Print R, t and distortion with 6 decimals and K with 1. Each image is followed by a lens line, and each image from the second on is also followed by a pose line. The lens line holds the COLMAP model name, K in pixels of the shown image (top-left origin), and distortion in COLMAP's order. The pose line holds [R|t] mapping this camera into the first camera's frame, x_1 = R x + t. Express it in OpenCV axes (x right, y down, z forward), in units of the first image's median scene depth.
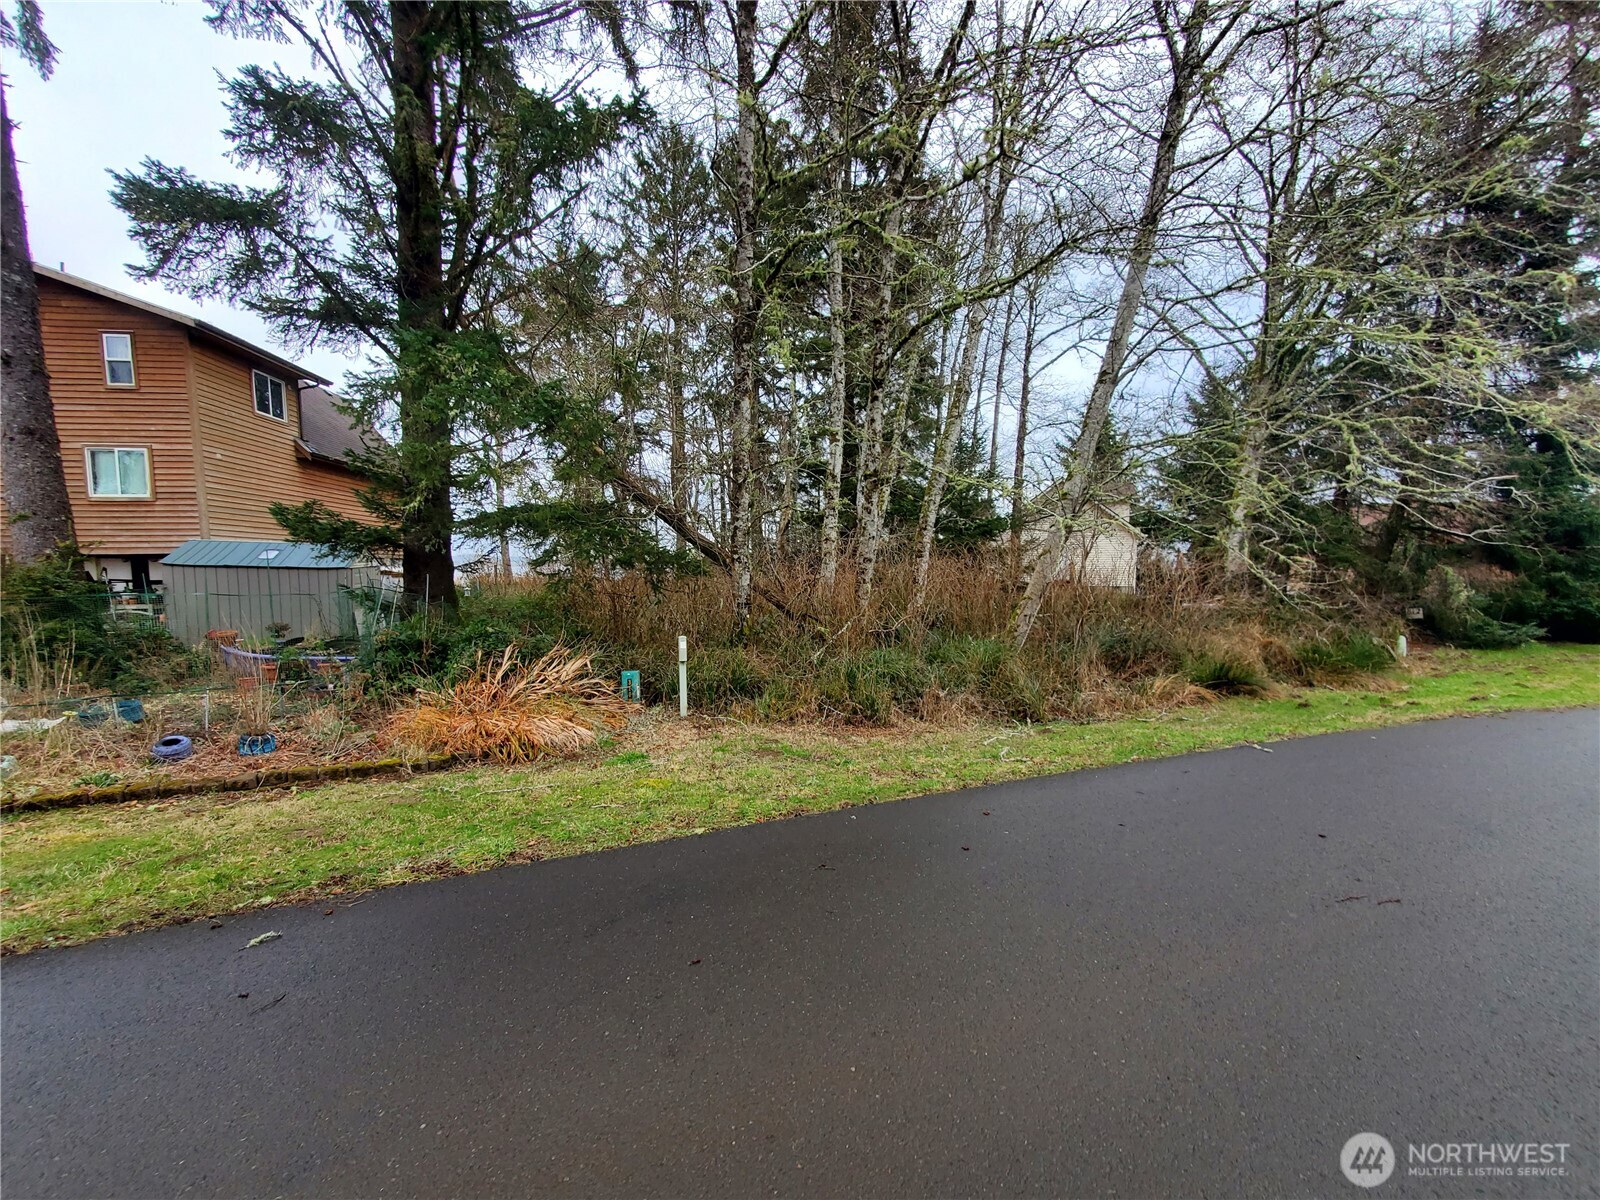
lens RADIAL K [[660.1, 0, 800.0], [0, 660.1, 600.0], [0, 0, 1]] dist [0.004289, 0.000141]
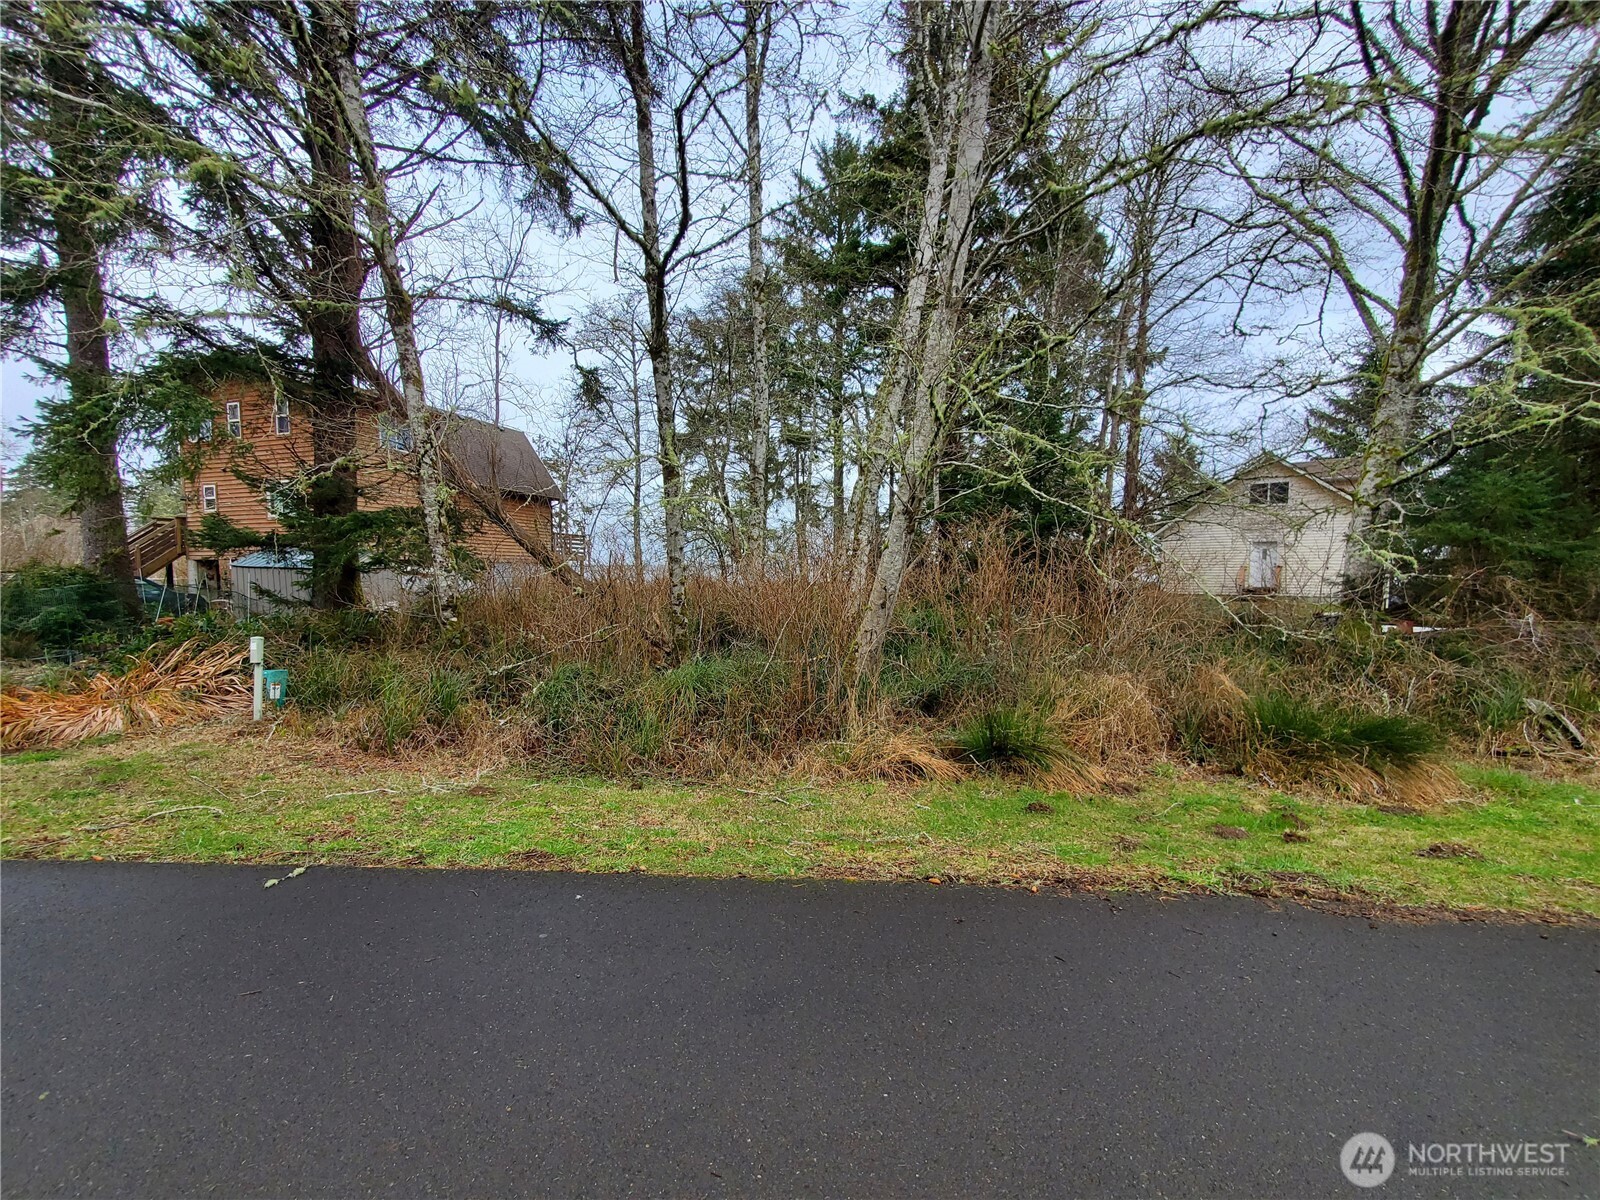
lens RADIAL K [[637.5, 0, 806.0], [0, 637.5, 605.9], [0, 0, 1]] dist [-0.000793, -0.000033]
pose [[0.908858, 0.024239, -0.416400, 0.560360], [-0.022302, 0.999706, 0.009515, -0.011055], [0.416508, 0.000639, 0.909132, 0.290267]]
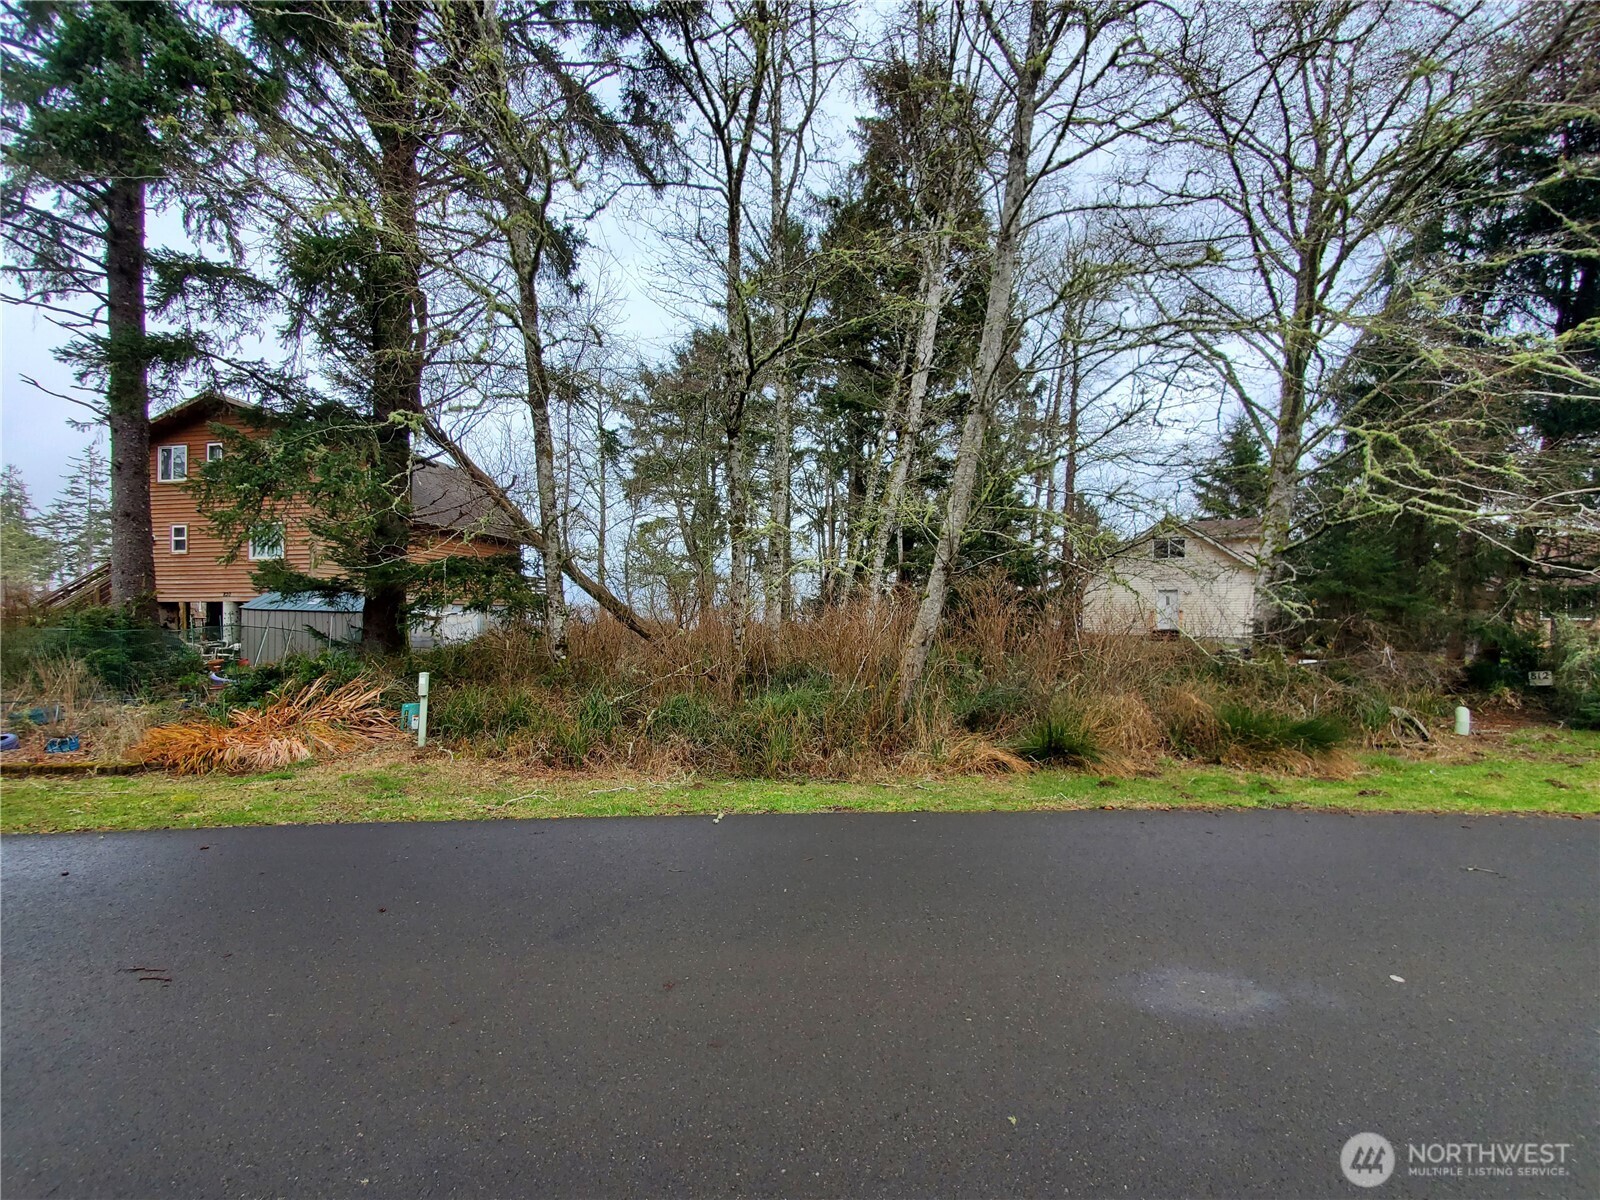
lens RADIAL K [[647.1, 0, 796.2], [0, 647.1, 604.5], [0, 0, 1]] dist [0.000905, -0.000152]
pose [[0.956886, -0.000439, -0.290465, 0.437189], [-0.018146, 0.997955, -0.061288, -0.003114], [0.289898, 0.063916, 0.954921, 0.082479]]
